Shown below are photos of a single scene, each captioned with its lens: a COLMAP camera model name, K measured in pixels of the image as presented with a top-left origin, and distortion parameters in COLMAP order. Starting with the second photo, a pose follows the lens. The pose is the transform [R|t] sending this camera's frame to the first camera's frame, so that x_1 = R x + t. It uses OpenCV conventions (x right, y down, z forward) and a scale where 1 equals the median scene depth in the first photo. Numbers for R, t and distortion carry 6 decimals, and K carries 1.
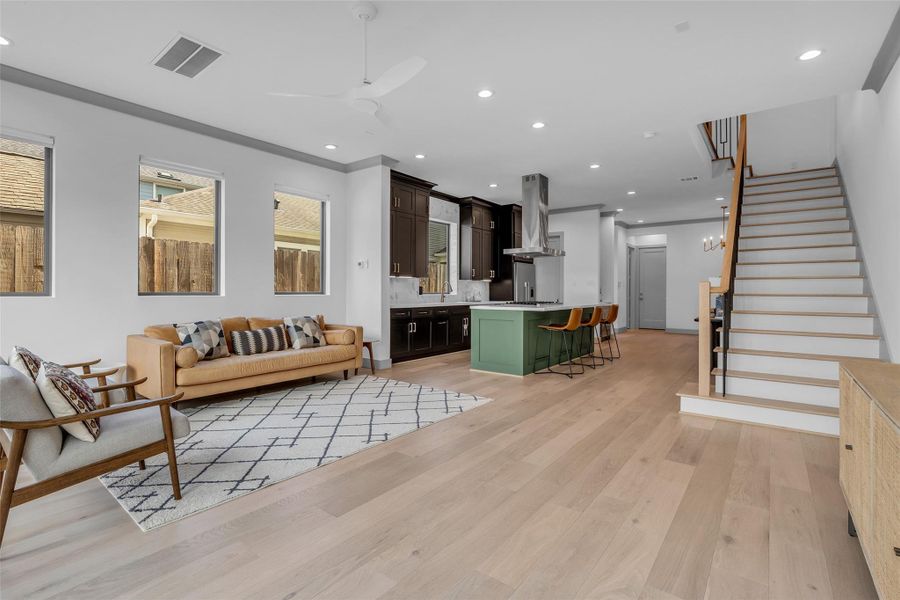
lens RADIAL K [[418.2, 0, 442.3], [0, 418.2, 290.9], [0, 0, 1]] dist [-0.015918, 0.004055]
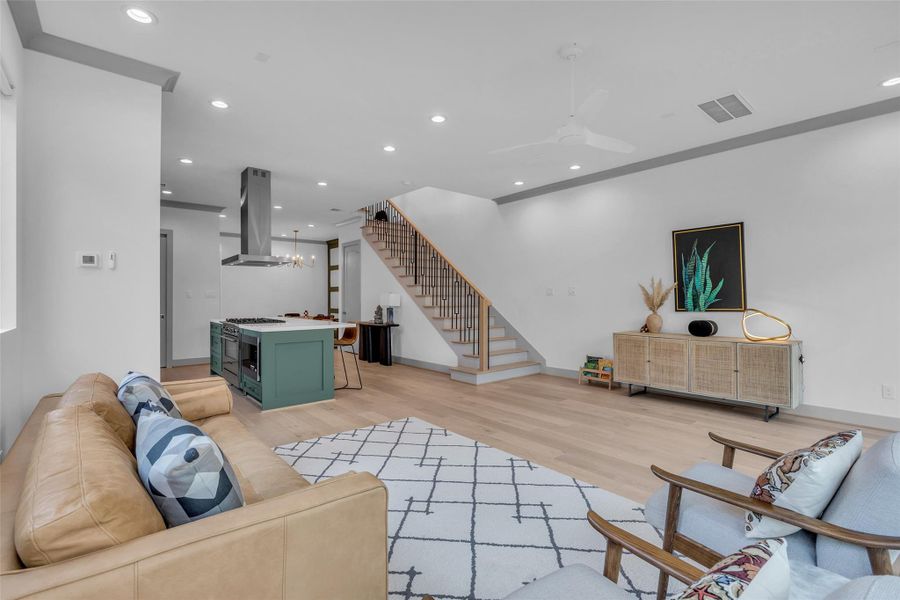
lens RADIAL K [[418.2, 0, 450.8], [0, 418.2, 298.7], [0, 0, 1]] dist [-0.015918, 0.004055]
pose [[0.199490, -0.006133, 0.979881, -1.015548], [0.004273, 0.999976, 0.005389, -0.035517], [-0.979890, 0.003112, 0.199512, 0.856780]]
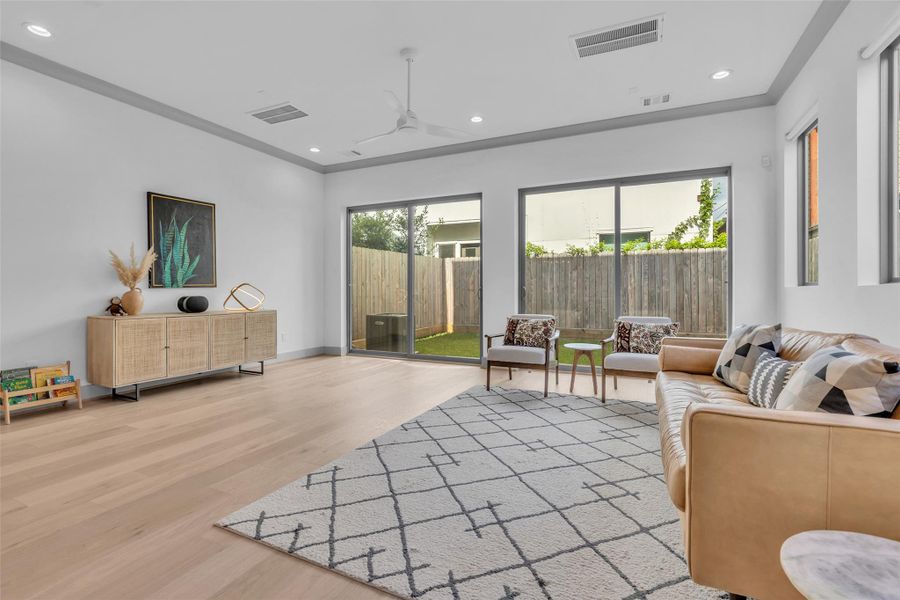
lens RADIAL K [[418.2, 0, 445.0], [0, 418.2, 295.8], [0, 0, 1]] dist [-0.015918, 0.004055]
pose [[-0.975352, -0.001172, -0.220653, -0.011682], [-0.003146, 0.999958, 0.008596, 0.031056], [0.220634, 0.009078, -0.975314, 1.761559]]
